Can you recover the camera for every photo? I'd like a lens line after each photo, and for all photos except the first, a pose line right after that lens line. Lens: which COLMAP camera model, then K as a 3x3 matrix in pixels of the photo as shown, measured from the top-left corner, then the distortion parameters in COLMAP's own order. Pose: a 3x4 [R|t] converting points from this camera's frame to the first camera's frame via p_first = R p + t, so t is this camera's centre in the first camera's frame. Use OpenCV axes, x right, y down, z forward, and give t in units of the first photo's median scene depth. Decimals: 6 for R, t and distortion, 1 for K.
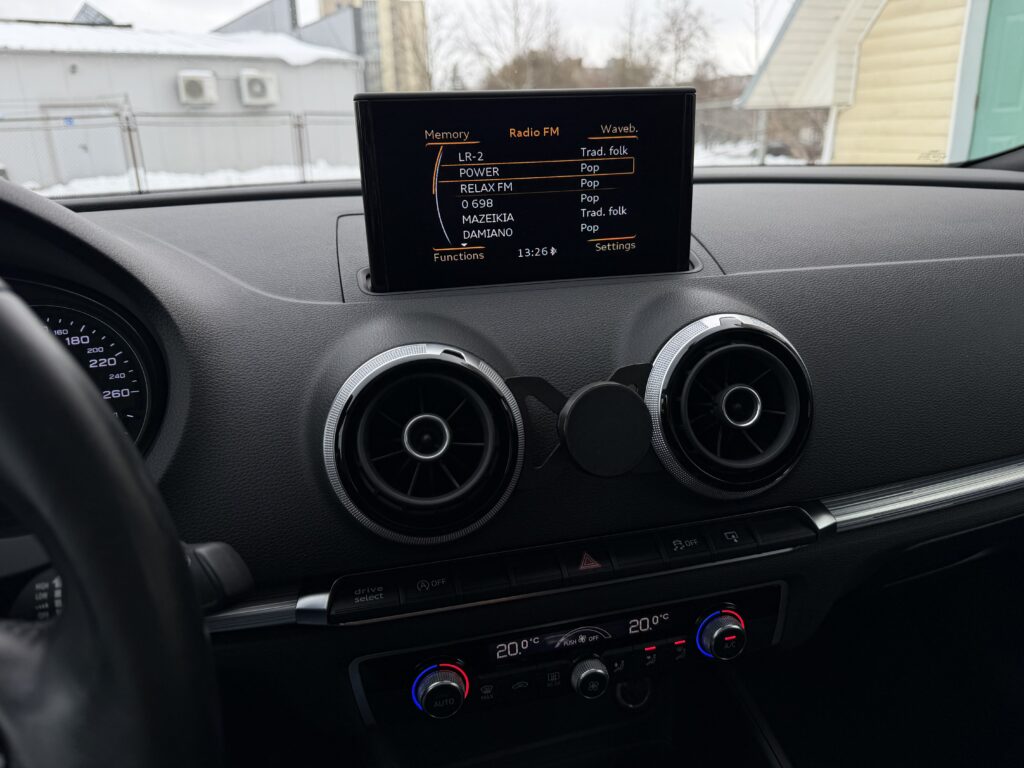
lens RADIAL K [[734.6, 0, 514.7], [0, 734.6, 386.2], [0, 0, 1]] dist [0.095978, -0.120480]
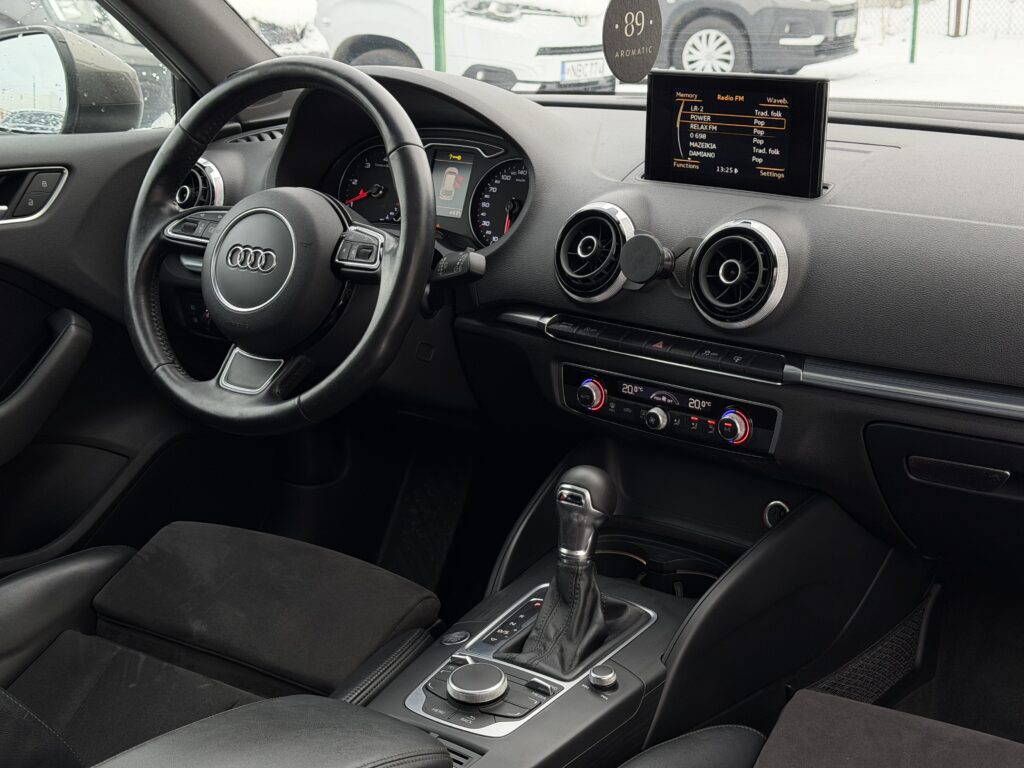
lens RADIAL K [[1438.6, 0, 517.6], [0, 1438.6, 383.7], [0, 0, 1]] dist [0.096512, 0.026874]
pose [[0.580479, 0.257992, -0.772324, 2.361868], [-0.263626, 0.956940, 0.121522, -0.000440], [0.770419, 0.133063, 0.623497, -1.266456]]
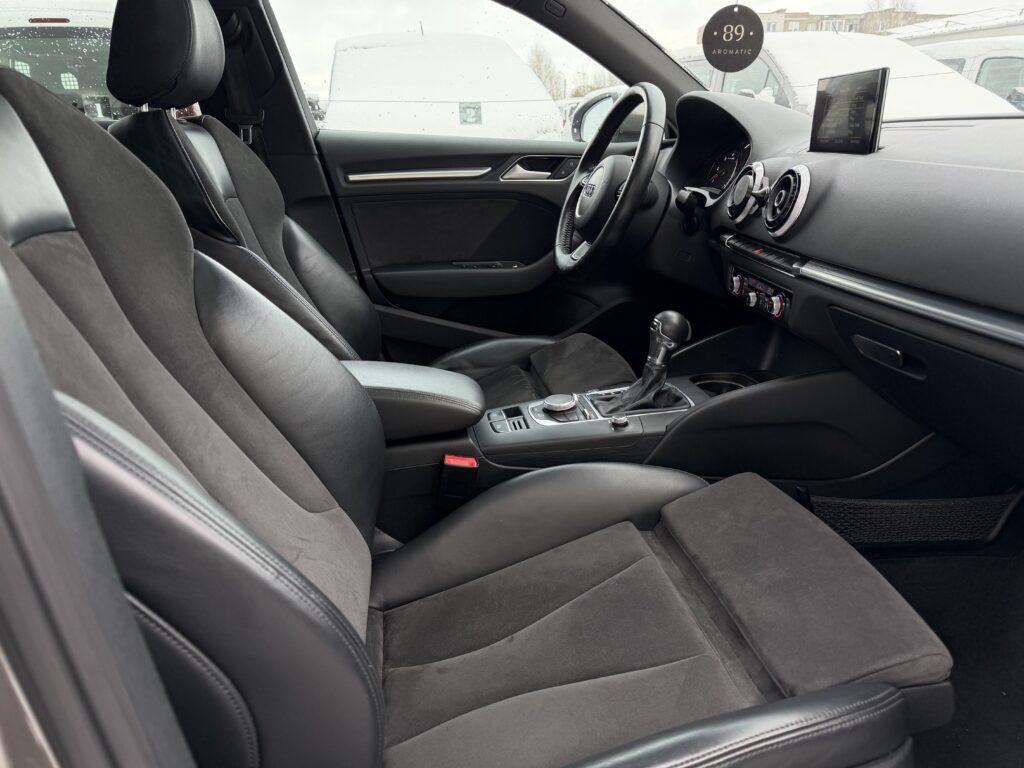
lens RADIAL K [[716.2, 0, 512.0], [0, 716.2, 384.0], [0, 0, 1]] dist [0.003306, -0.101257]
pose [[-0.199530, 0.348679, -0.915757, 2.660740], [-0.275235, 0.876983, 0.393885, -0.112667], [0.940443, 0.330641, -0.079016, 0.479417]]
